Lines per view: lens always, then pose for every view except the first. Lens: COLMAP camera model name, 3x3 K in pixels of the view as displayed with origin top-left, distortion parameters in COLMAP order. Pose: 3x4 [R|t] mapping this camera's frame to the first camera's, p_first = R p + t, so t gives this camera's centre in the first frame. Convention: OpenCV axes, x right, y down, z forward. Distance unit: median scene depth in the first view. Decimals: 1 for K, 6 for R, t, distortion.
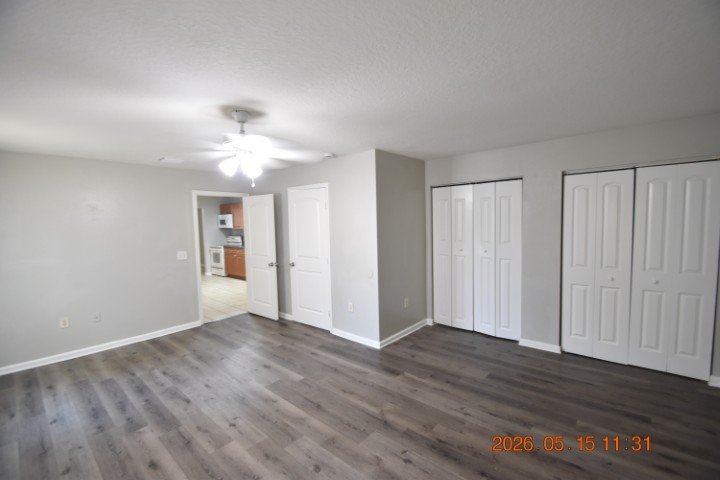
lens RADIAL K [[315.2, 0, 358.6], [0, 315.2, 242.8], [0, 0, 1]] dist [0.015071, -0.017254]
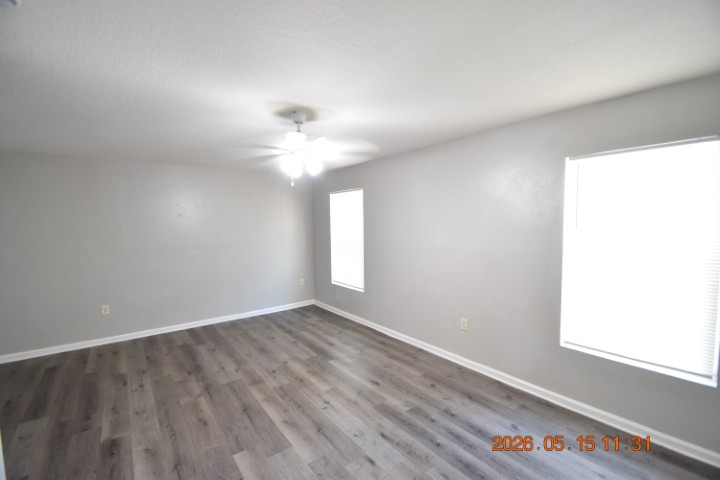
lens RADIAL K [[315.2, 0, 358.6], [0, 315.2, 242.8], [0, 0, 1]] dist [0.015071, -0.017254]
pose [[-0.979693, 0.025074, 0.198927, -0.628091], [0.051702, 0.990189, 0.129814, -0.098782], [-0.193721, 0.137463, -0.971378, 1.674682]]
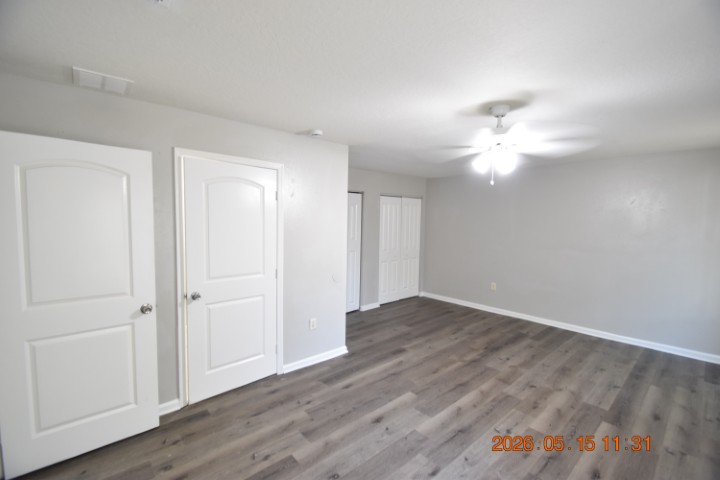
lens RADIAL K [[315.2, 0, 358.6], [0, 315.2, 242.8], [0, 0, 1]] dist [0.015071, -0.017254]
pose [[0.124347, -0.043948, 0.991265, -1.166831], [0.053463, 0.997864, 0.037534, -0.045072], [-0.990798, 0.048328, 0.126431, 1.101425]]
